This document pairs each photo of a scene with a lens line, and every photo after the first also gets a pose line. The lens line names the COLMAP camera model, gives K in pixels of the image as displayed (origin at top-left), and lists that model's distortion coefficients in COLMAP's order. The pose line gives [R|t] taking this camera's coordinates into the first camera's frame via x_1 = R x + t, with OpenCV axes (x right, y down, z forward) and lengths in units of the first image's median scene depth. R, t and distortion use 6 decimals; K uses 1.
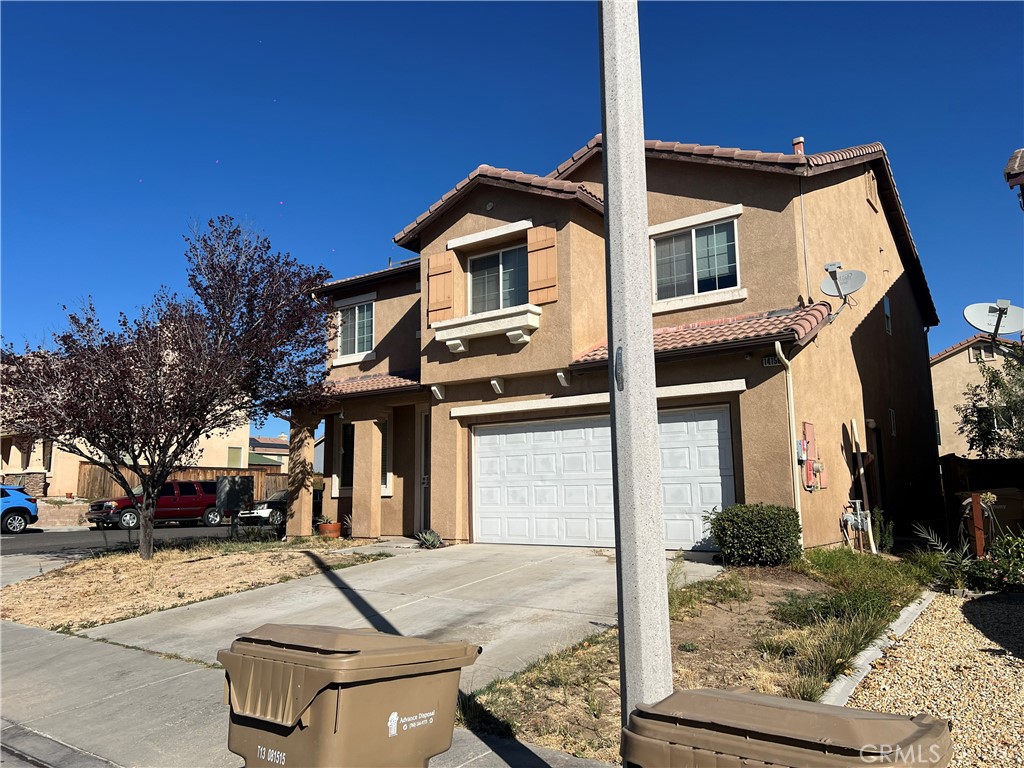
lens RADIAL K [[793.9, 0, 514.6], [0, 793.9, 385.6], [0, 0, 1]] dist [0.053463, -0.058161]
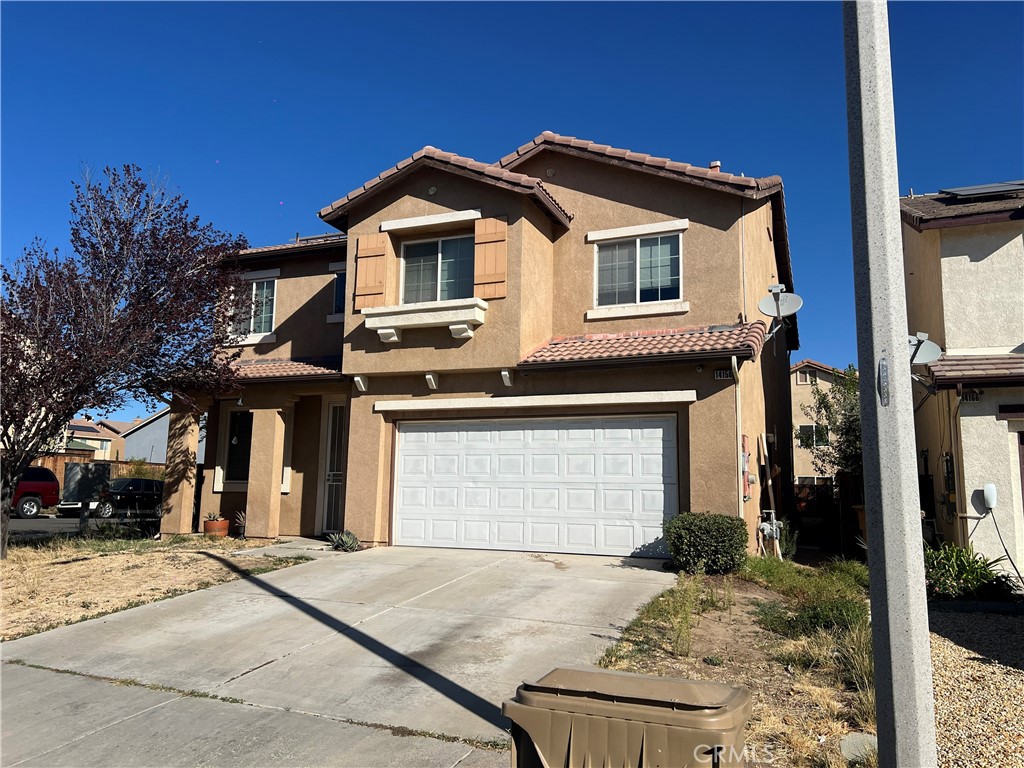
lens RADIAL K [[793.9, 0, 559.7], [0, 793.9, 392.8], [0, 0, 1]] dist [0.053463, -0.058161]
pose [[0.969645, 0.060489, 0.236918, -0.100090], [-0.062838, 0.998021, 0.002371, 0.002752], [-0.236306, -0.017186, 0.971527, 0.041024]]
